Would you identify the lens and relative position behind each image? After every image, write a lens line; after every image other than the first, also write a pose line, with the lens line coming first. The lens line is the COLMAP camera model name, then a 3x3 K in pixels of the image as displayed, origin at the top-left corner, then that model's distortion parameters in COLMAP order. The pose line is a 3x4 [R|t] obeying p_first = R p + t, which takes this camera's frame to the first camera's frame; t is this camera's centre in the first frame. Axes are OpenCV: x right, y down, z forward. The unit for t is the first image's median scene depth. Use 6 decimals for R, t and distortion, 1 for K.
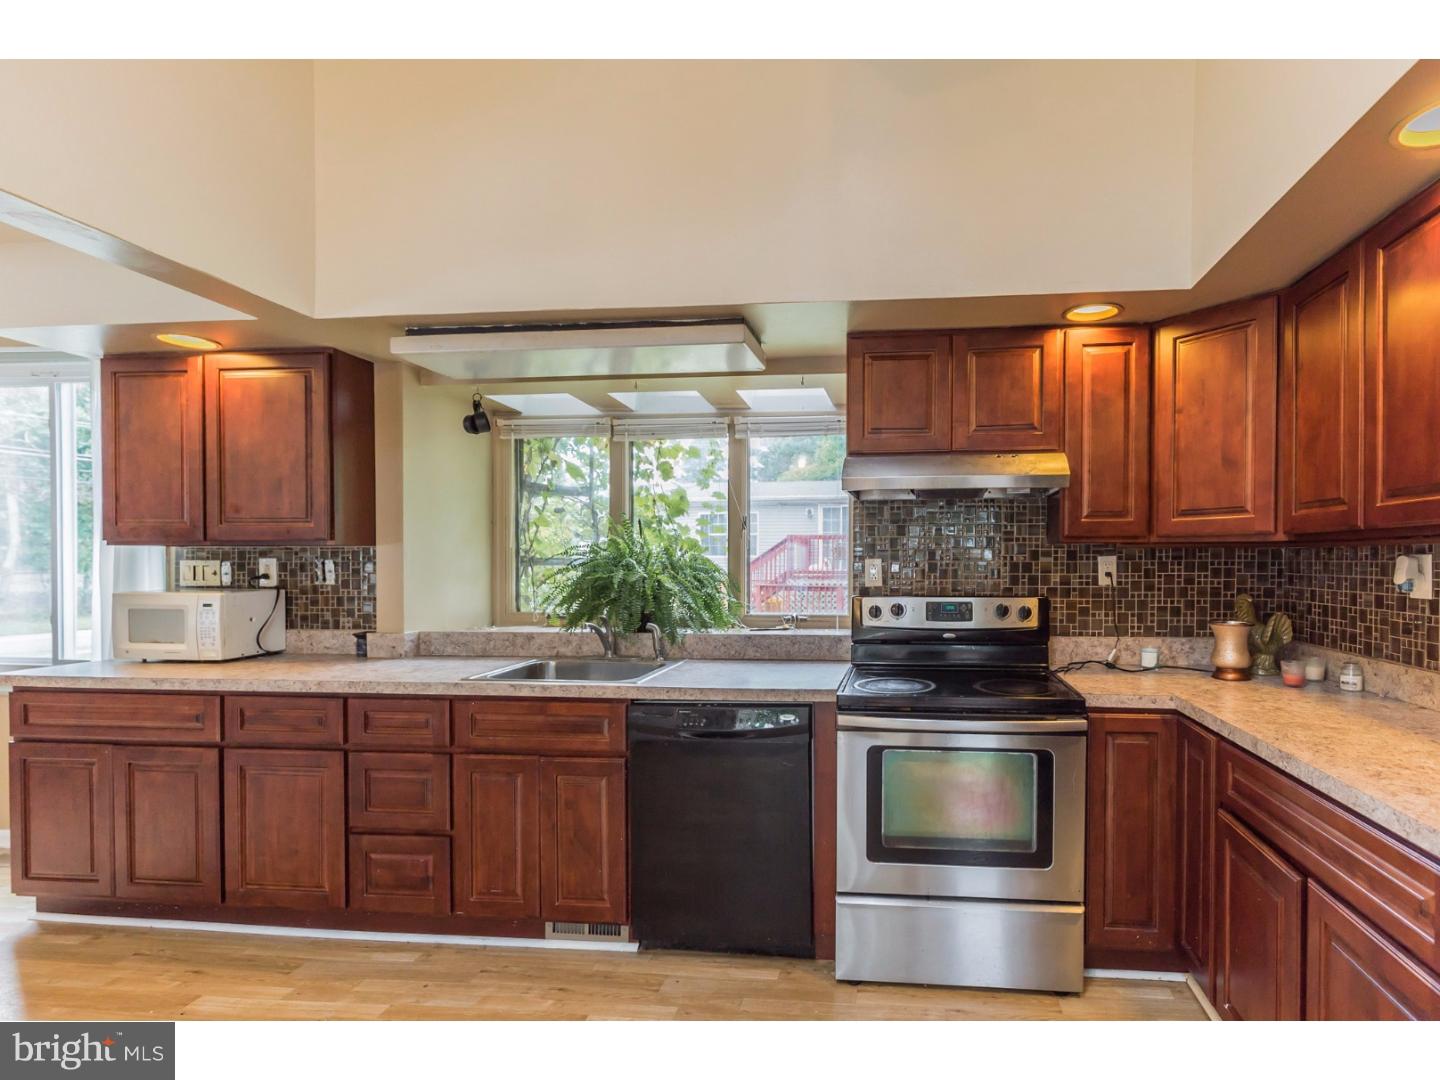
lens RADIAL K [[708.4, 0, 856.2], [0, 708.4, 566.3], [0, 0, 1]] dist [0.001517, -0.000094]
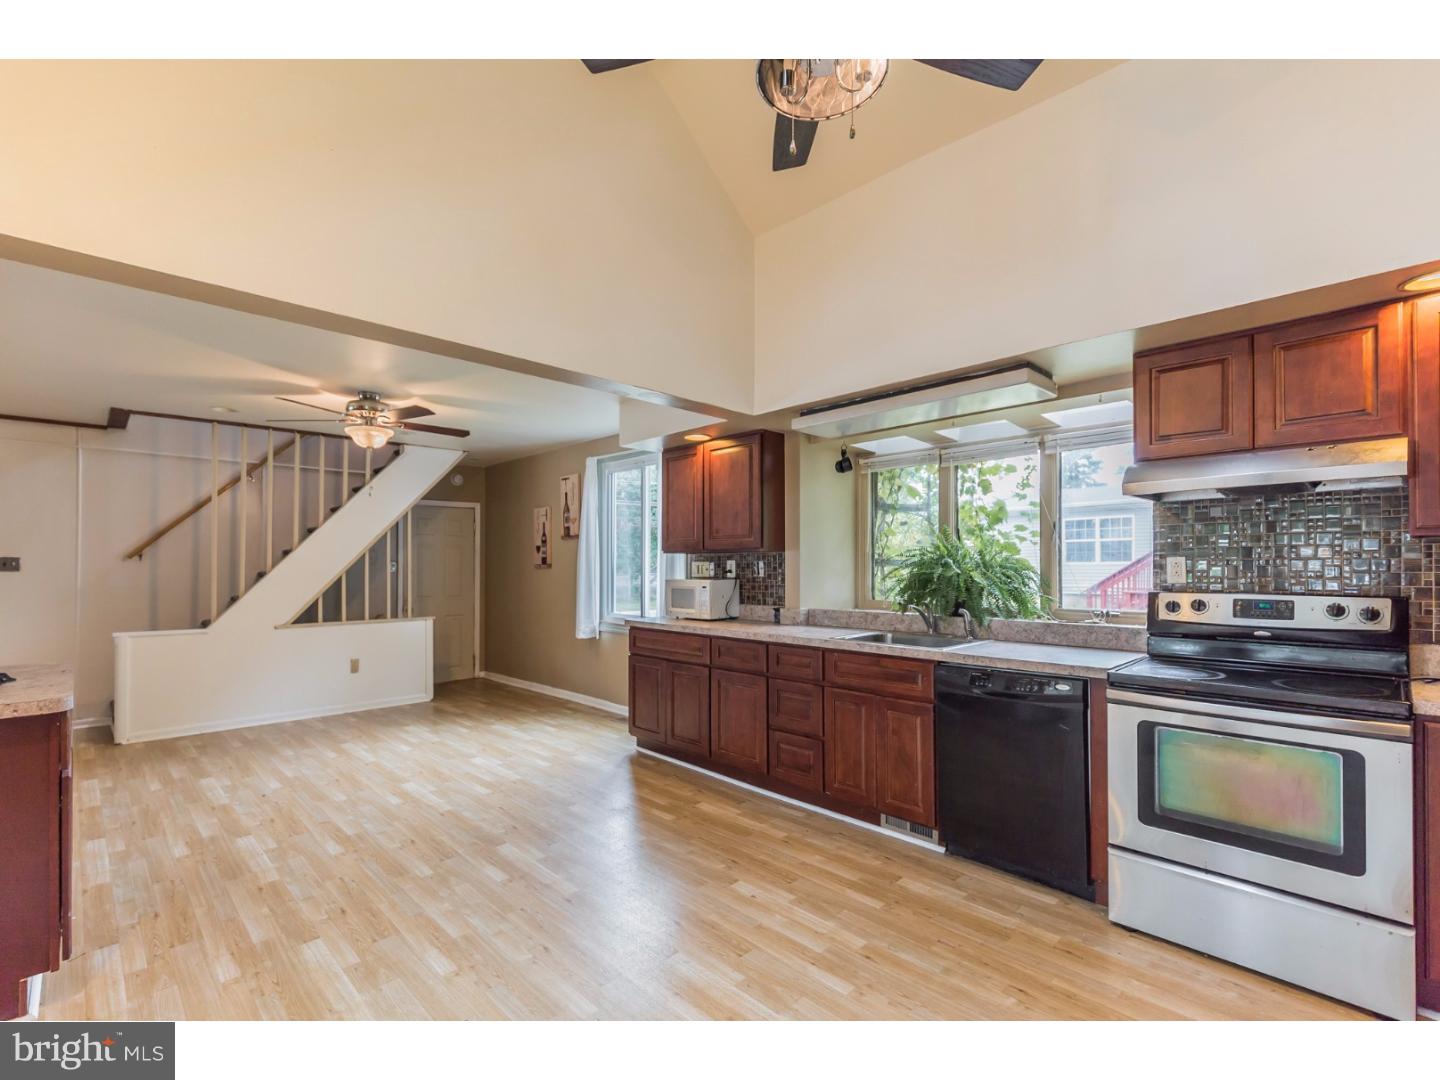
lens RADIAL K [[662.9, 0, 709.8], [0, 662.9, 558.1], [0, 0, 1]] dist [0.008696, -0.000071]
pose [[0.749798, -0.008077, -0.661617, 0.163357], [-0.006898, 0.999776, -0.020022, 0.016049], [0.661631, 0.019576, 0.749574, -0.200990]]
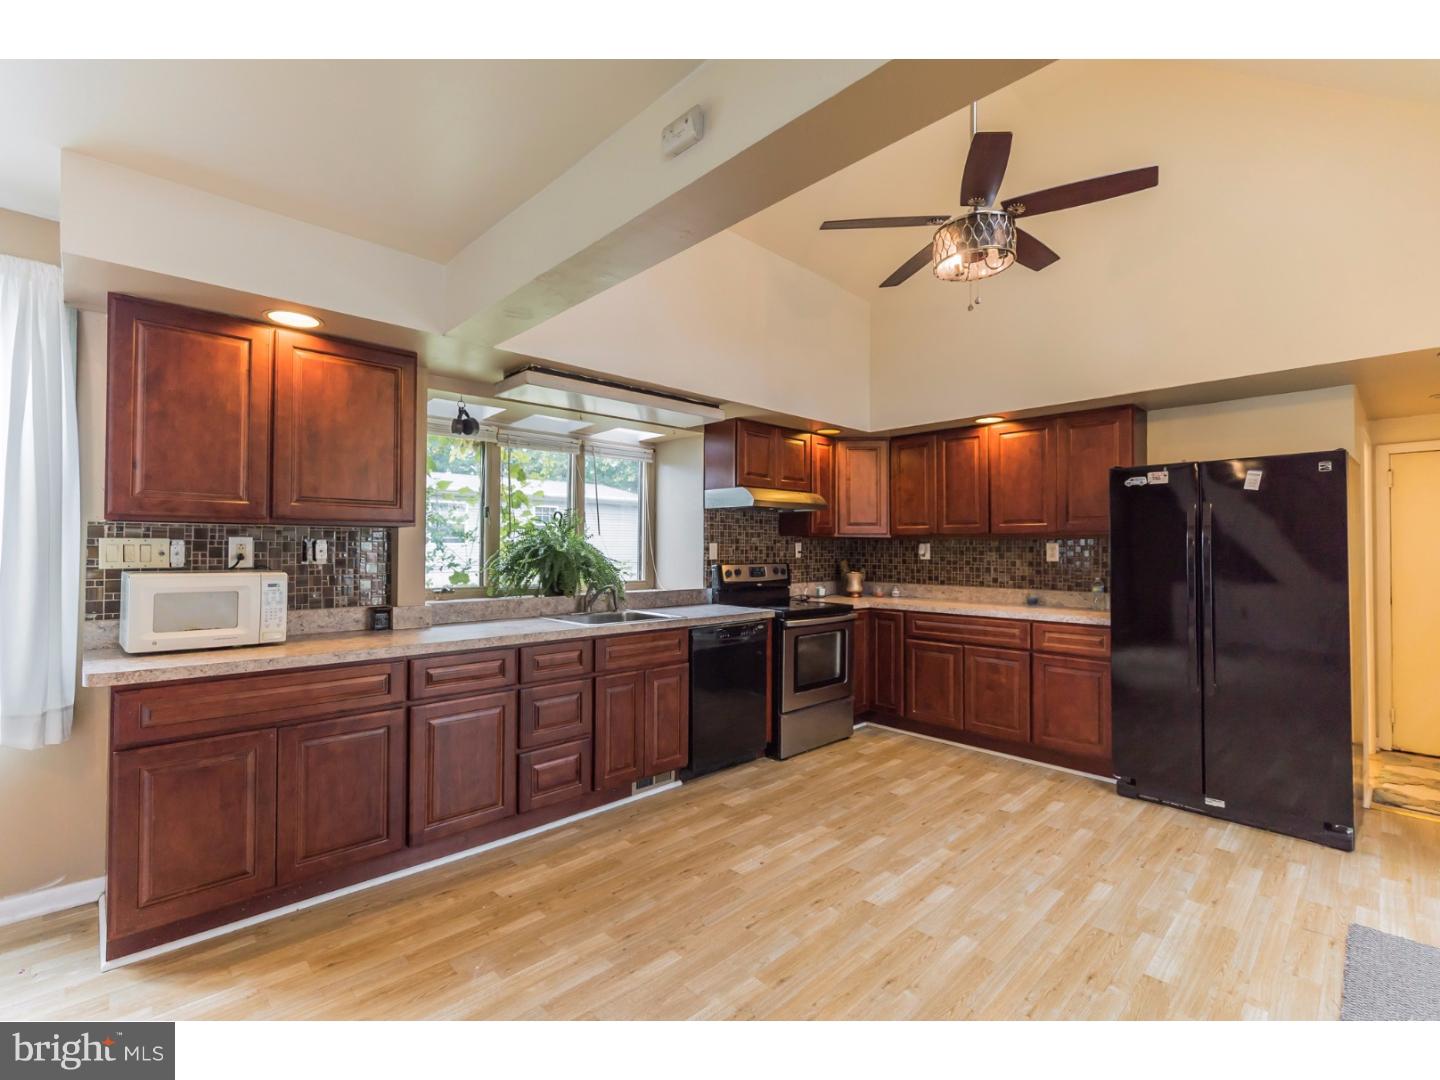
lens RADIAL K [[660.9, 0, 720.0], [0, 660.9, 540.0], [0, 0, 1]] dist [0.001345, -0.000166]
pose [[0.648325, 0.013171, 0.761250, -1.205073], [0.004395, 0.999769, -0.021040, 0.015256], [-0.761351, 0.016986, 0.648117, -0.045292]]
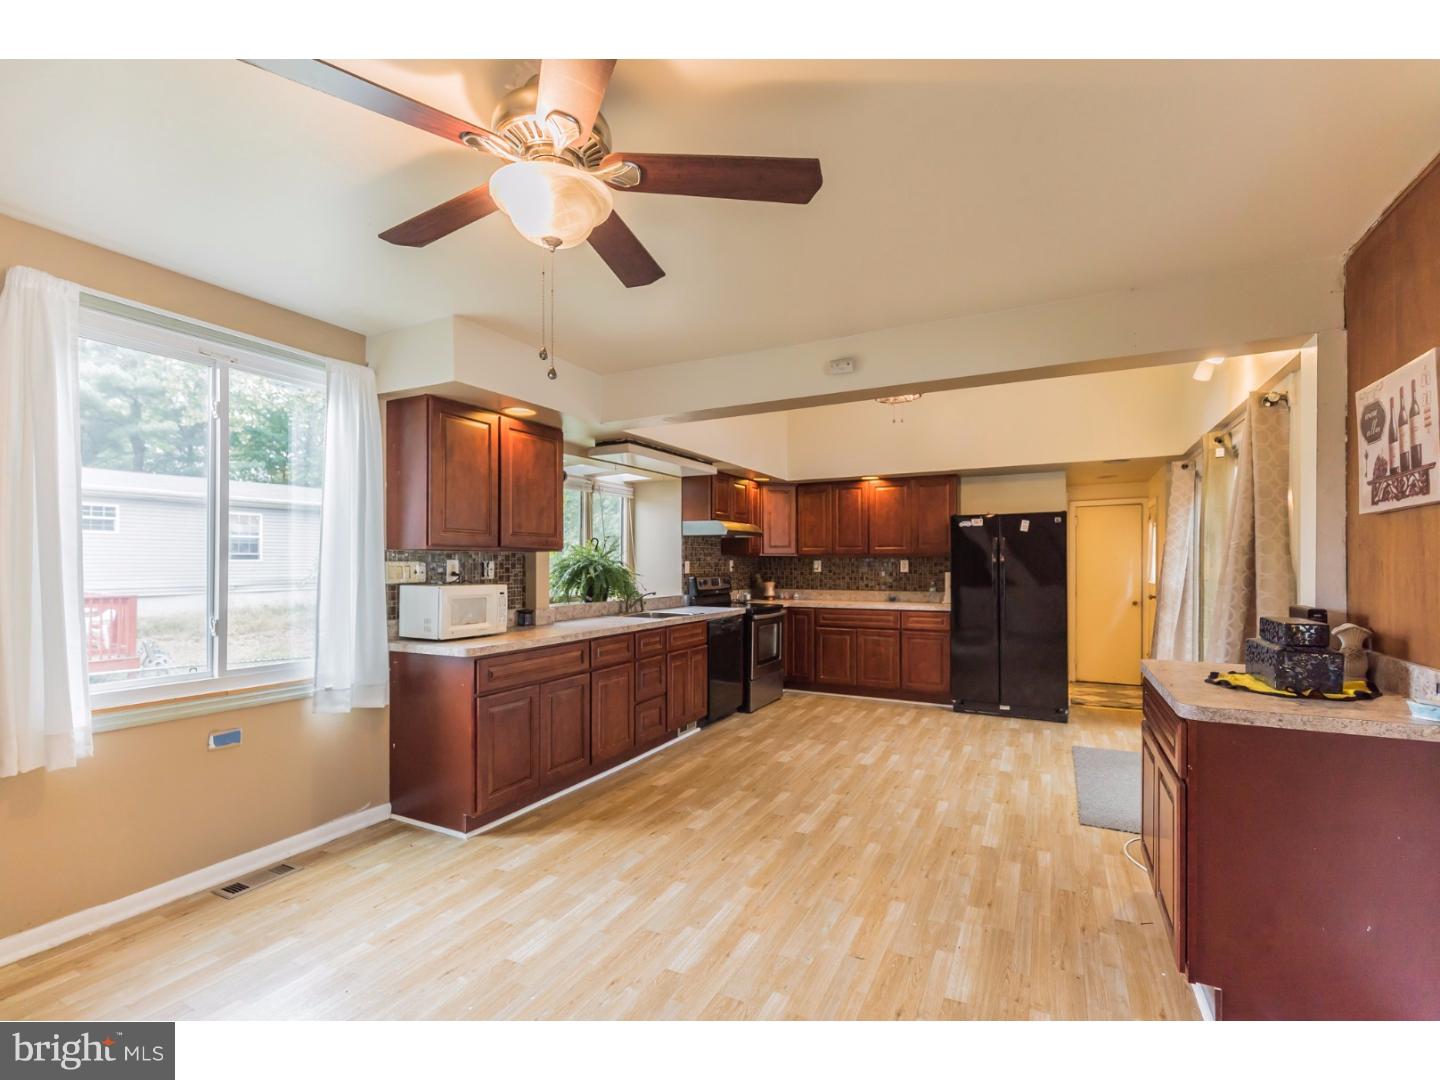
lens RADIAL K [[671.9, 0, 732.8], [0, 671.9, 560.7], [0, 0, 1]] dist [0.005719, 0.000067]
pose [[0.350001, 0.003434, 0.936743, -1.998872], [0.011440, 0.999903, -0.007940, 0.006768], [-0.936680, 0.013495, 0.349928, 0.106310]]
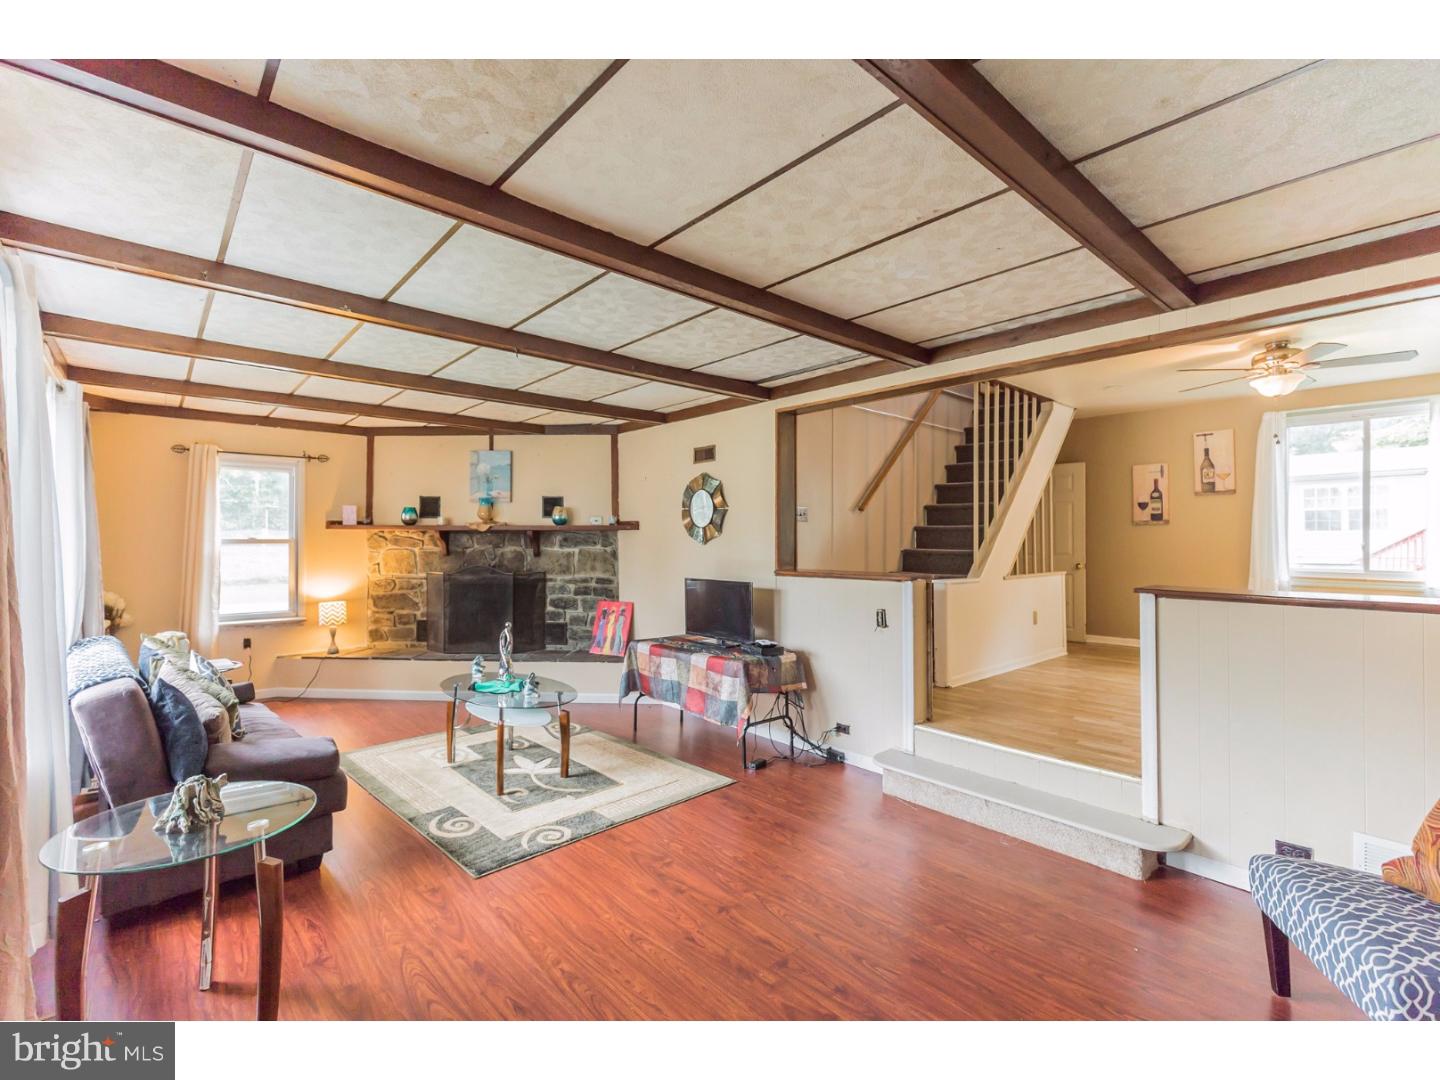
lens RADIAL K [[660.9, 0, 720.0], [0, 660.9, 540.0], [0, 0, 1]] dist [0.001345, -0.000166]
pose [[0.725001, 0.000868, -0.688748, -1.359429], [-0.009504, 0.999917, -0.008744, 0.102081], [0.688682, 0.012885, 0.724949, -1.645802]]
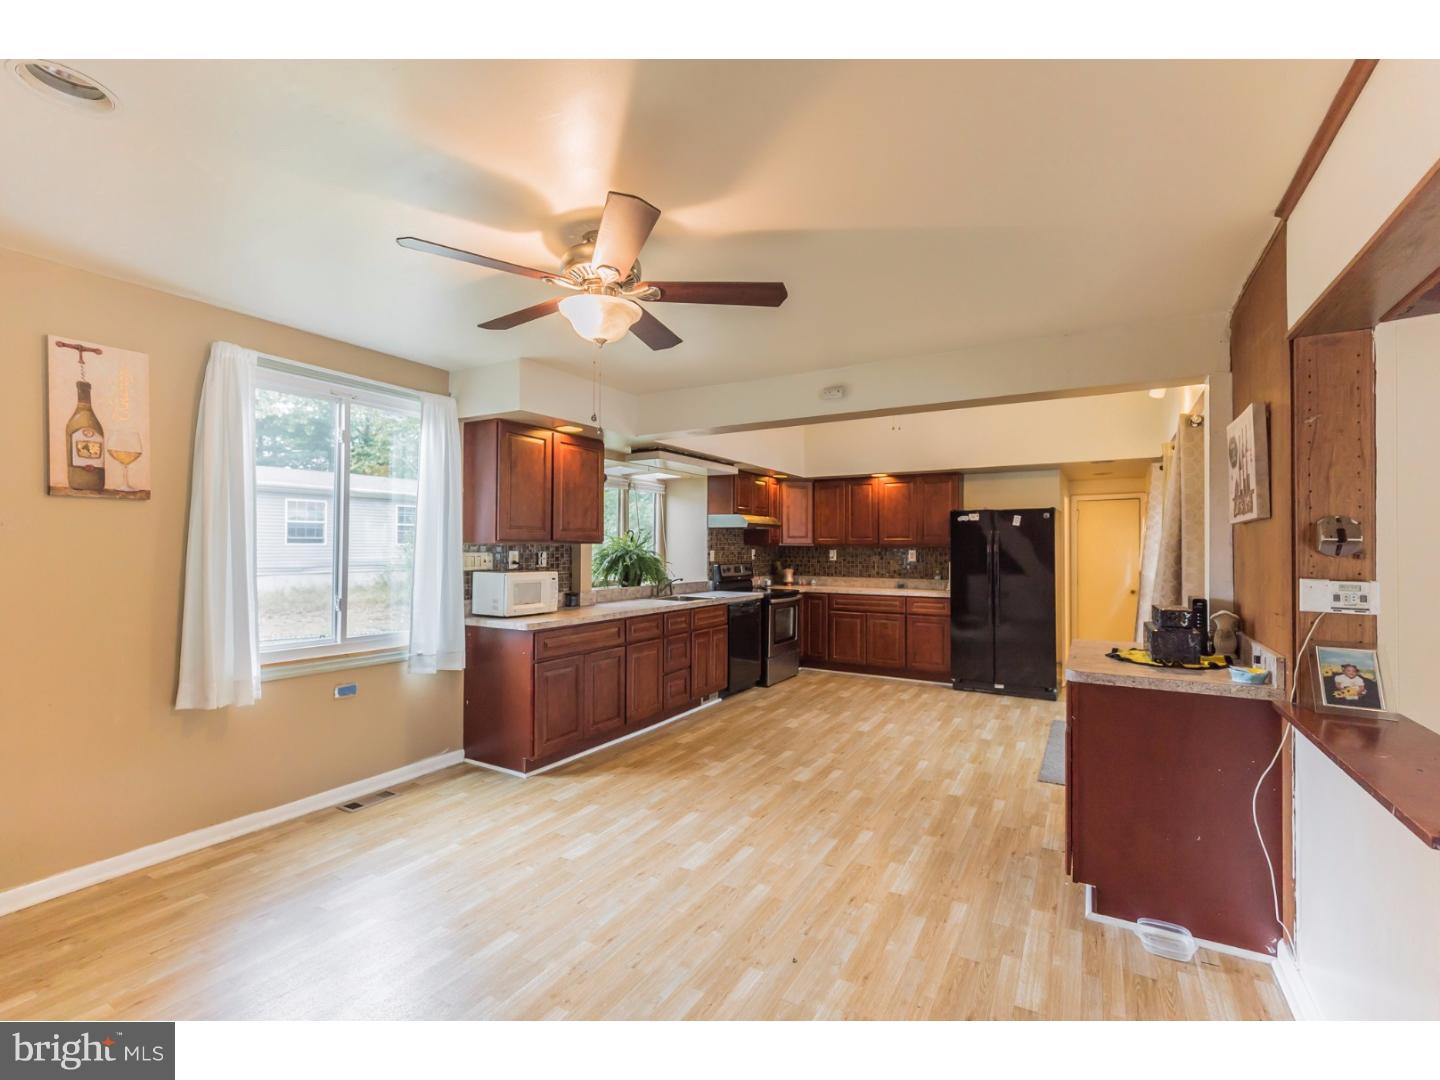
lens RADIAL K [[669.3, 0, 730.1], [0, 669.3, 536.4], [0, 0, 1]] dist [0.001059, -0.000026]
pose [[0.402627, 0.017068, 0.915205, -2.210143], [0.005340, 0.999765, -0.020994, -0.010766], [-0.915349, 0.013340, 0.402441, -0.031788]]
